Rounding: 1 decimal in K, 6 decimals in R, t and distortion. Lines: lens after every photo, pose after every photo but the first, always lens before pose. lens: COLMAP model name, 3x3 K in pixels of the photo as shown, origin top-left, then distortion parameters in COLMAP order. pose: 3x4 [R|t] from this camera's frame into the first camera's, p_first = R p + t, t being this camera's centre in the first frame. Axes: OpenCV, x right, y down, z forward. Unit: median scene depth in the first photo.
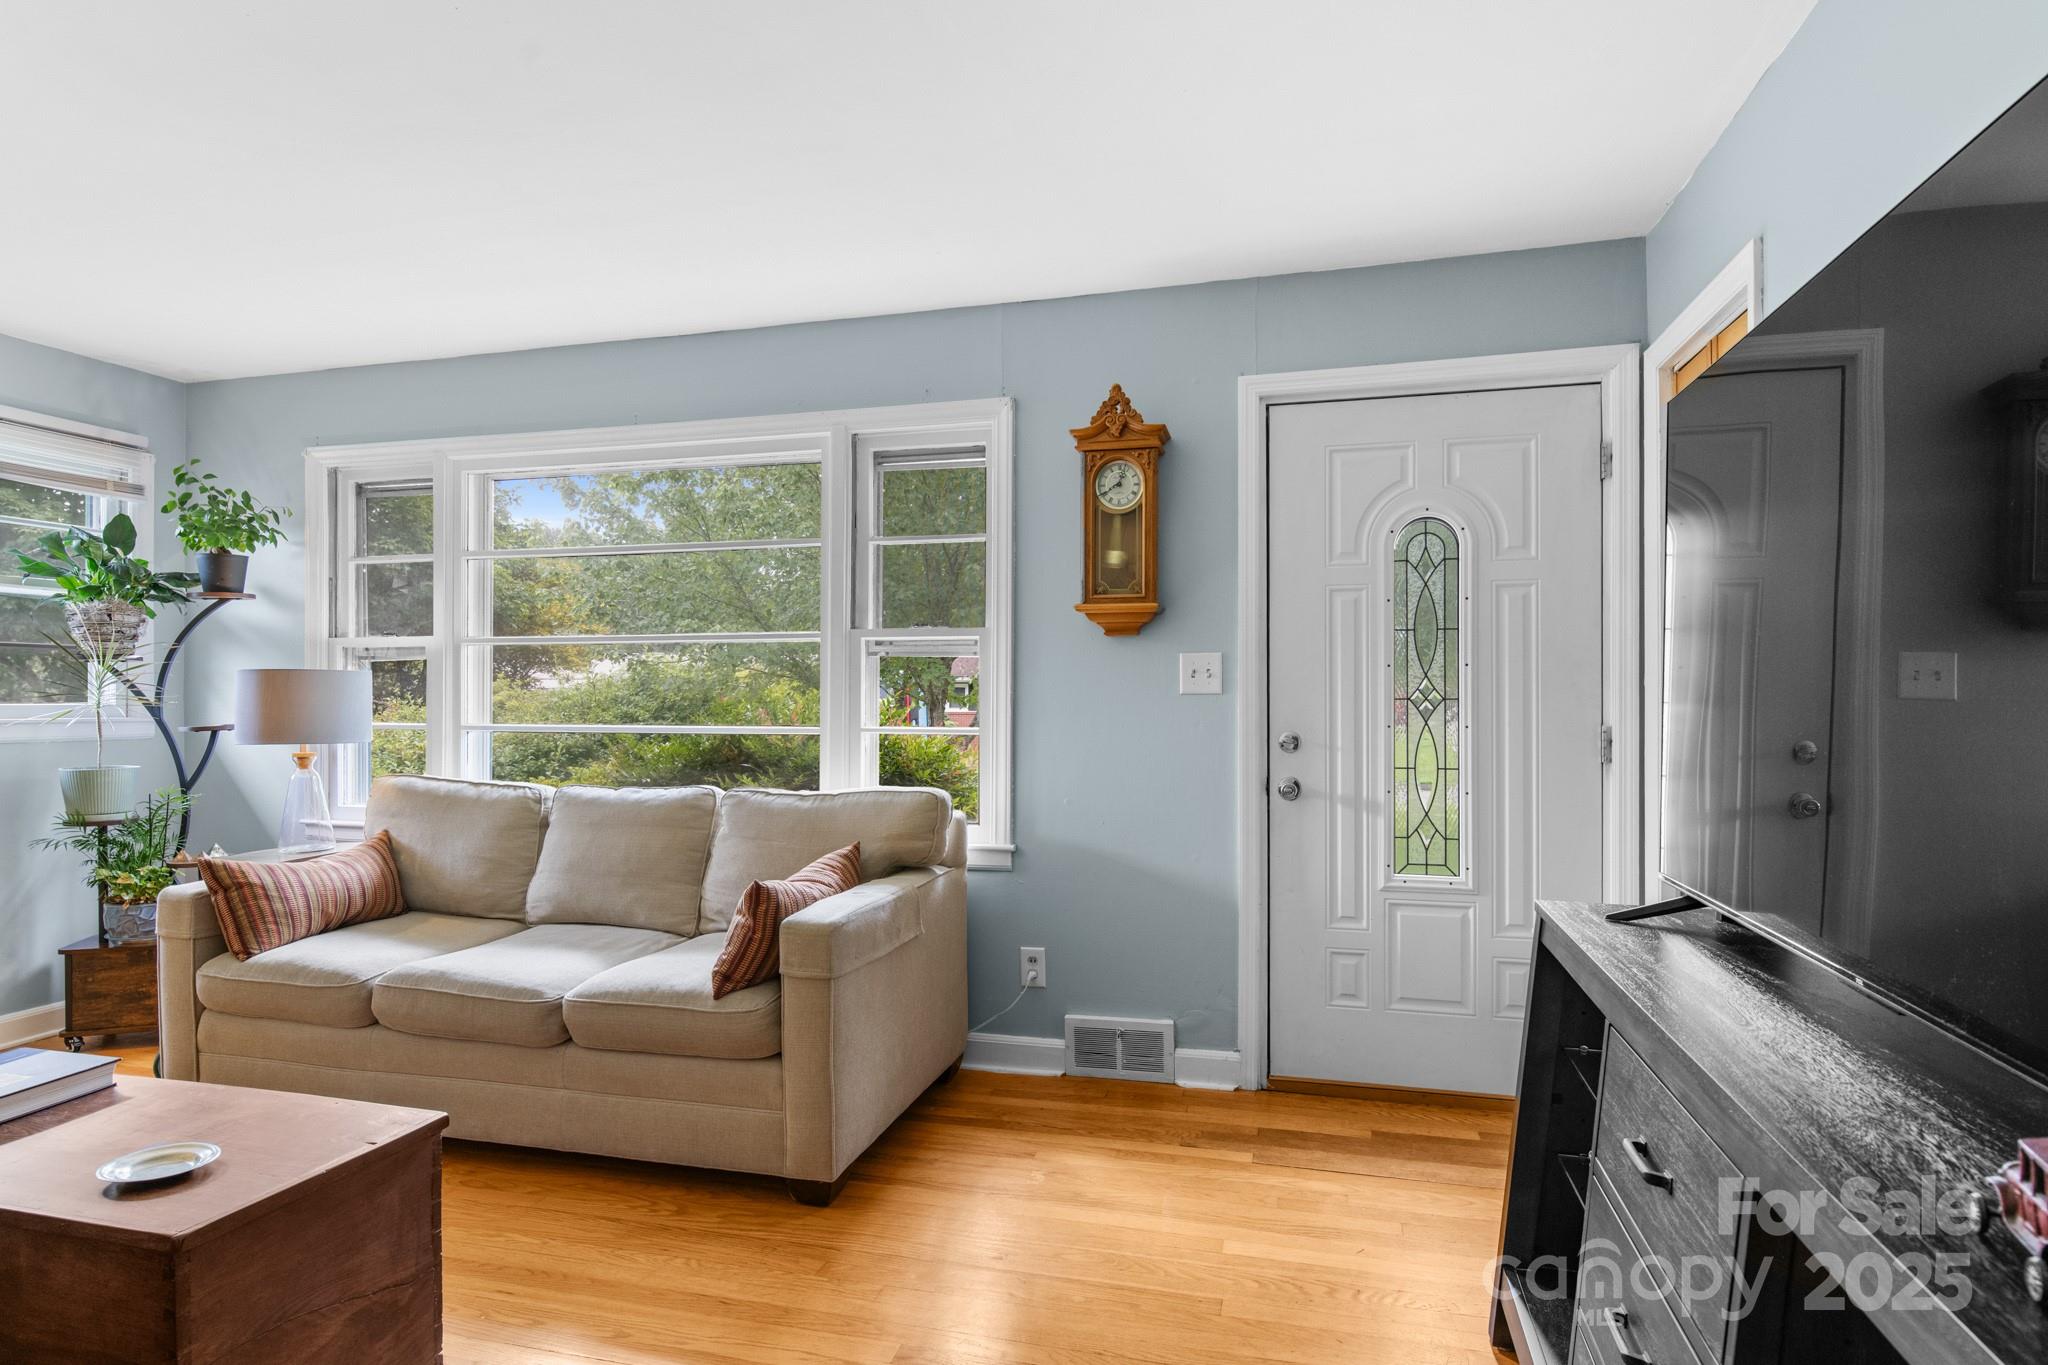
lens RADIAL K [[1066.1, 0, 1030.0], [0, 1066.1, 698.9], [0, 0, 1]] dist [0.016547, -0.012697]
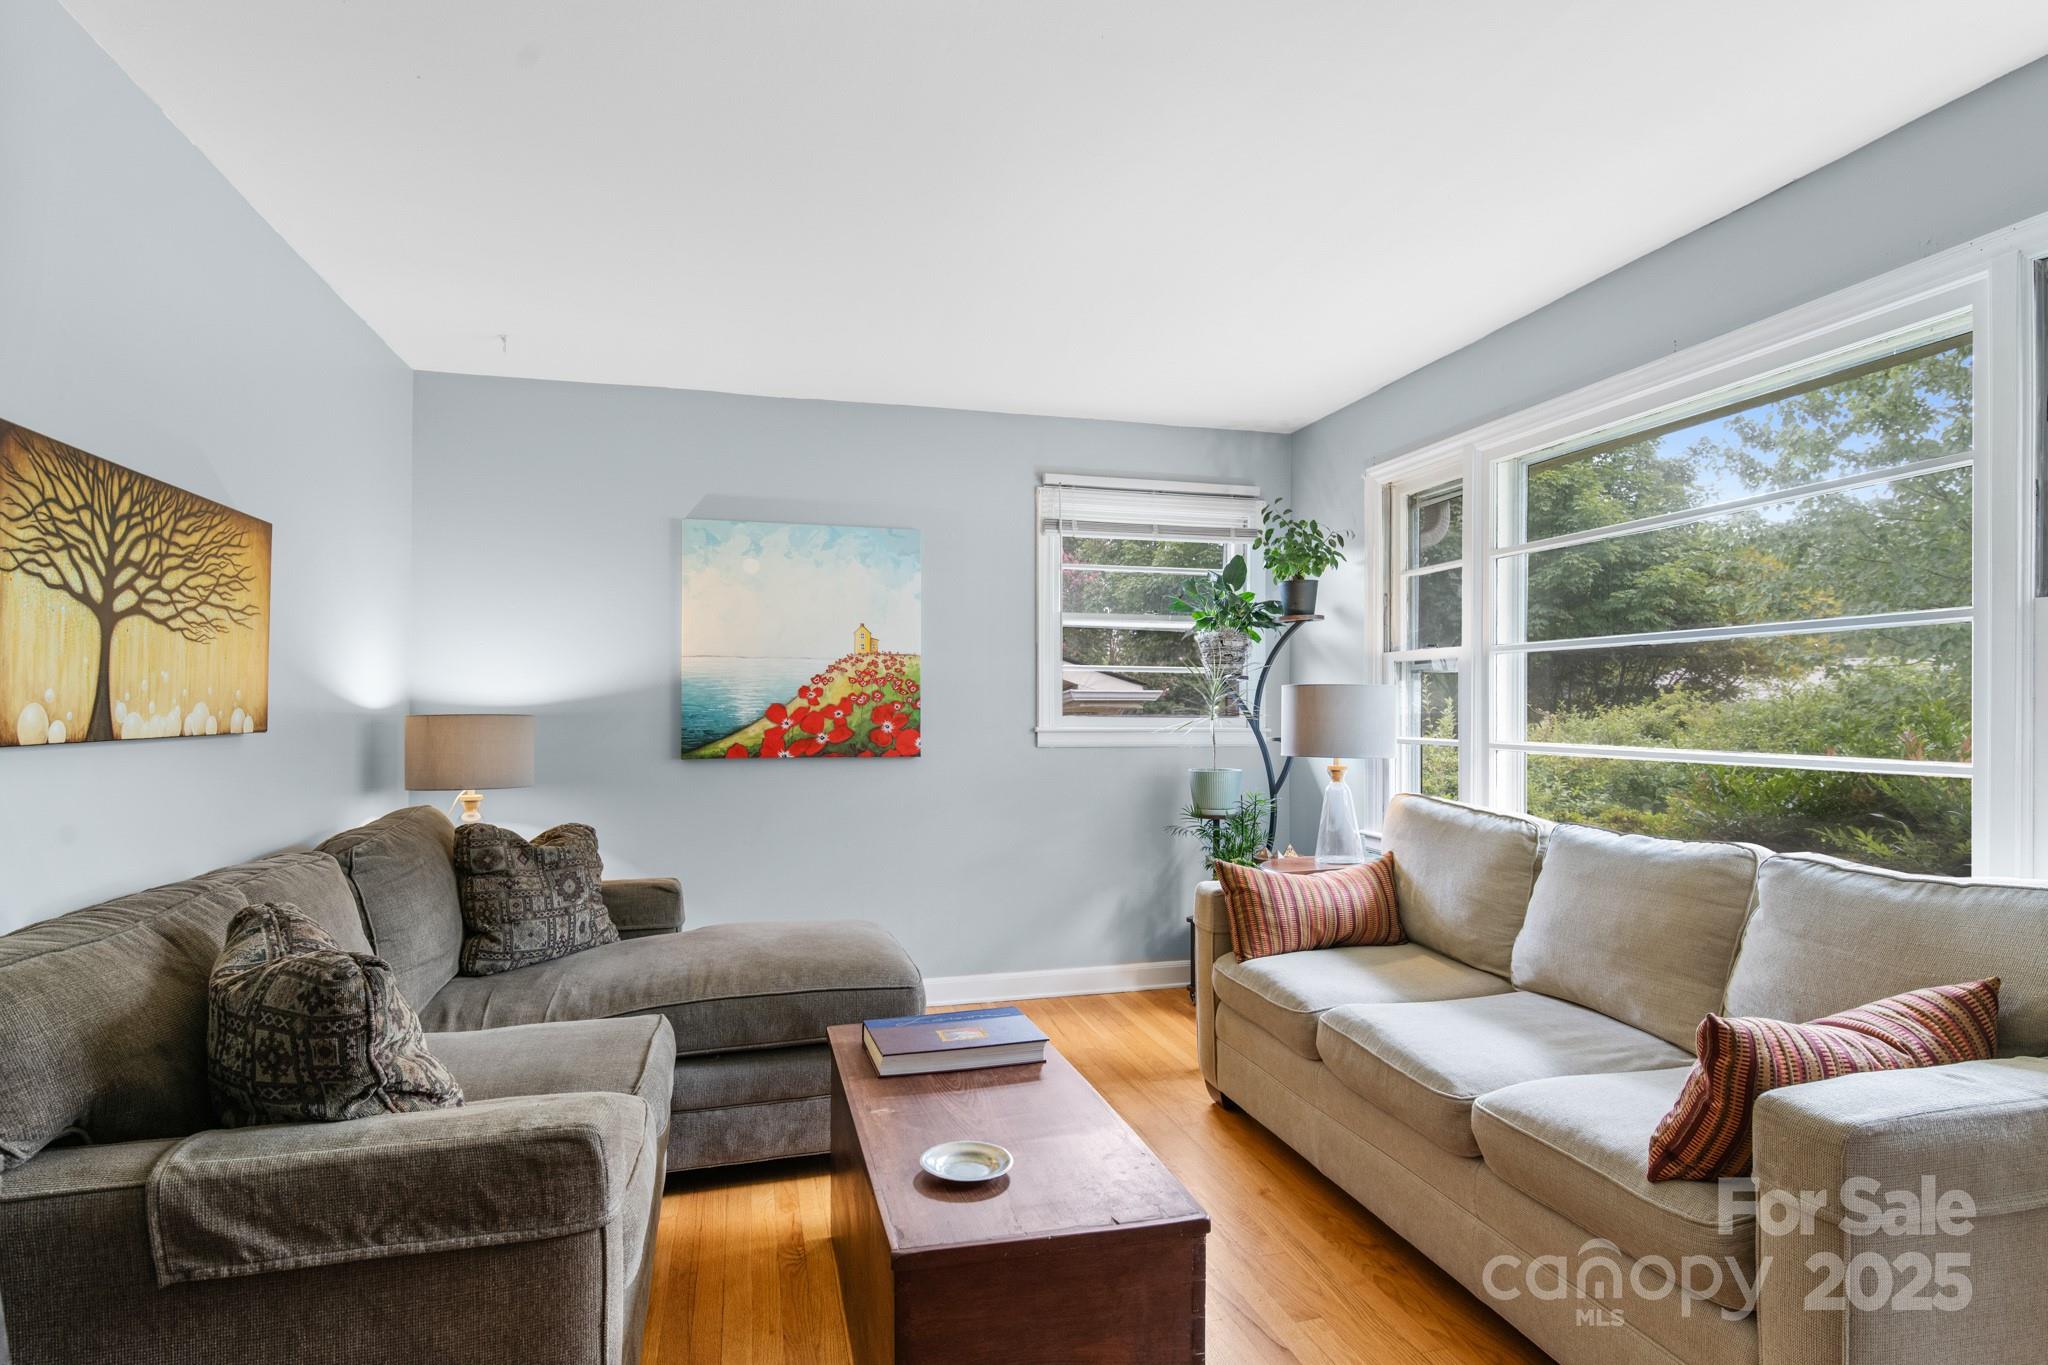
lens RADIAL K [[1066.1, 0, 1030.0], [0, 1066.1, 698.9], [0, 0, 1]] dist [0.016547, -0.012697]
pose [[0.506316, -0.006392, -0.862324, 0.056653], [-0.003042, 0.999953, -0.009198, -0.003566], [0.862342, 0.007280, 0.506273, 0.249052]]
